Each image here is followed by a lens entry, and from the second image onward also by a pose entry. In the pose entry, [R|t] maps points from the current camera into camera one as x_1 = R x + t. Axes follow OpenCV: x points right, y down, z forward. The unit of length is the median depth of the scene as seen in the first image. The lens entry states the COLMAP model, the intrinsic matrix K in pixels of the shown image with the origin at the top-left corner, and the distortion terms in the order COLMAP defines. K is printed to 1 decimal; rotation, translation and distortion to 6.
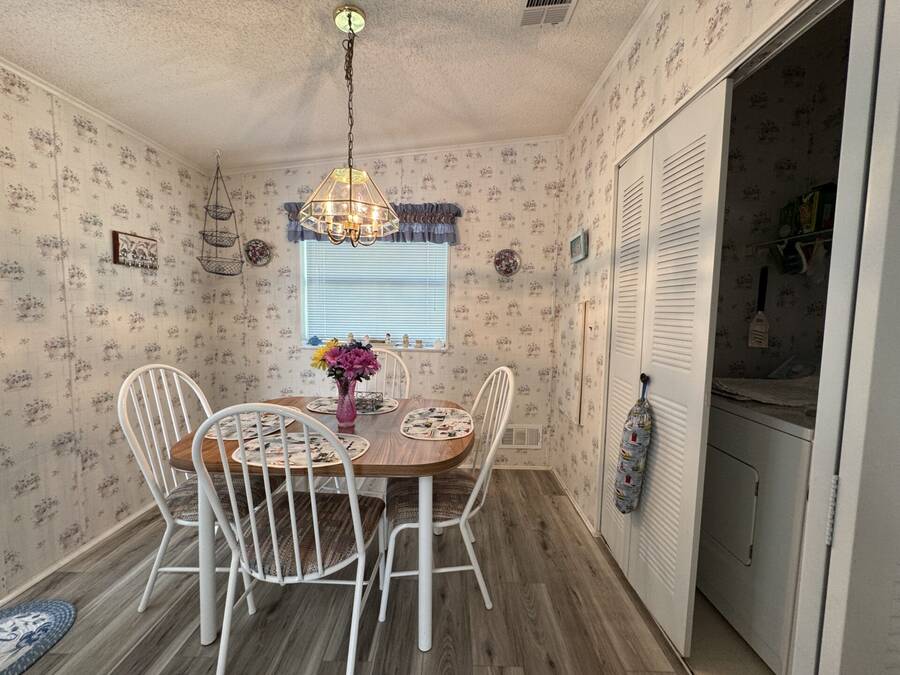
lens RADIAL K [[359.6, 0, 450.0], [0, 359.6, 337.5], [0, 0, 1]] dist [-0.003086, -0.000172]
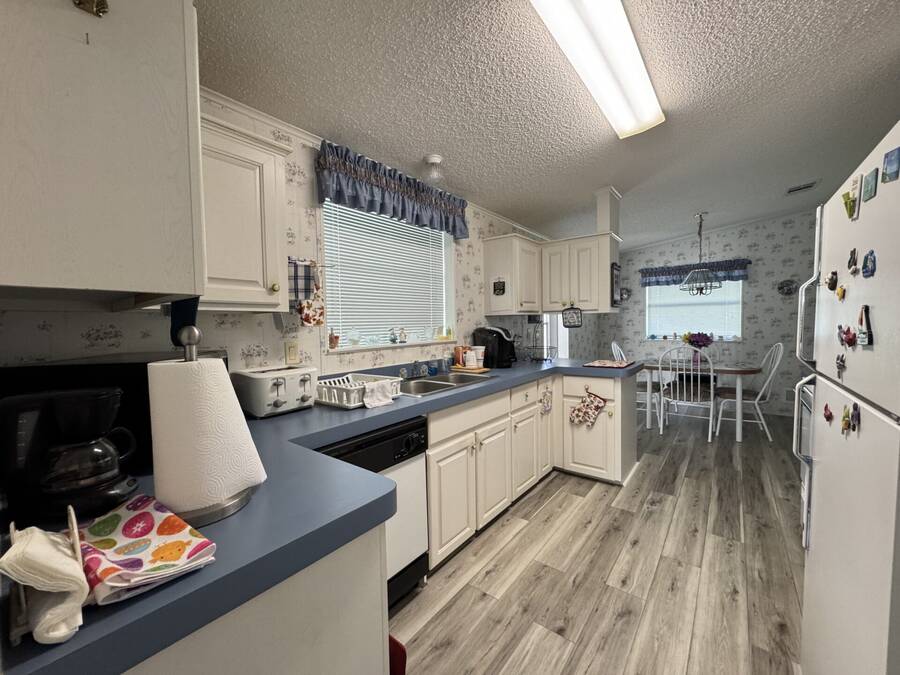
lens RADIAL K [[359.6, 0, 450.0], [0, 359.6, 337.5], [0, 0, 1]] dist [-0.003086, -0.000172]
pose [[0.795530, -0.009596, -0.605839, -0.081051], [-0.008707, 0.999590, -0.027266, 0.077930], [0.605852, 0.026966, 0.795120, -1.244853]]
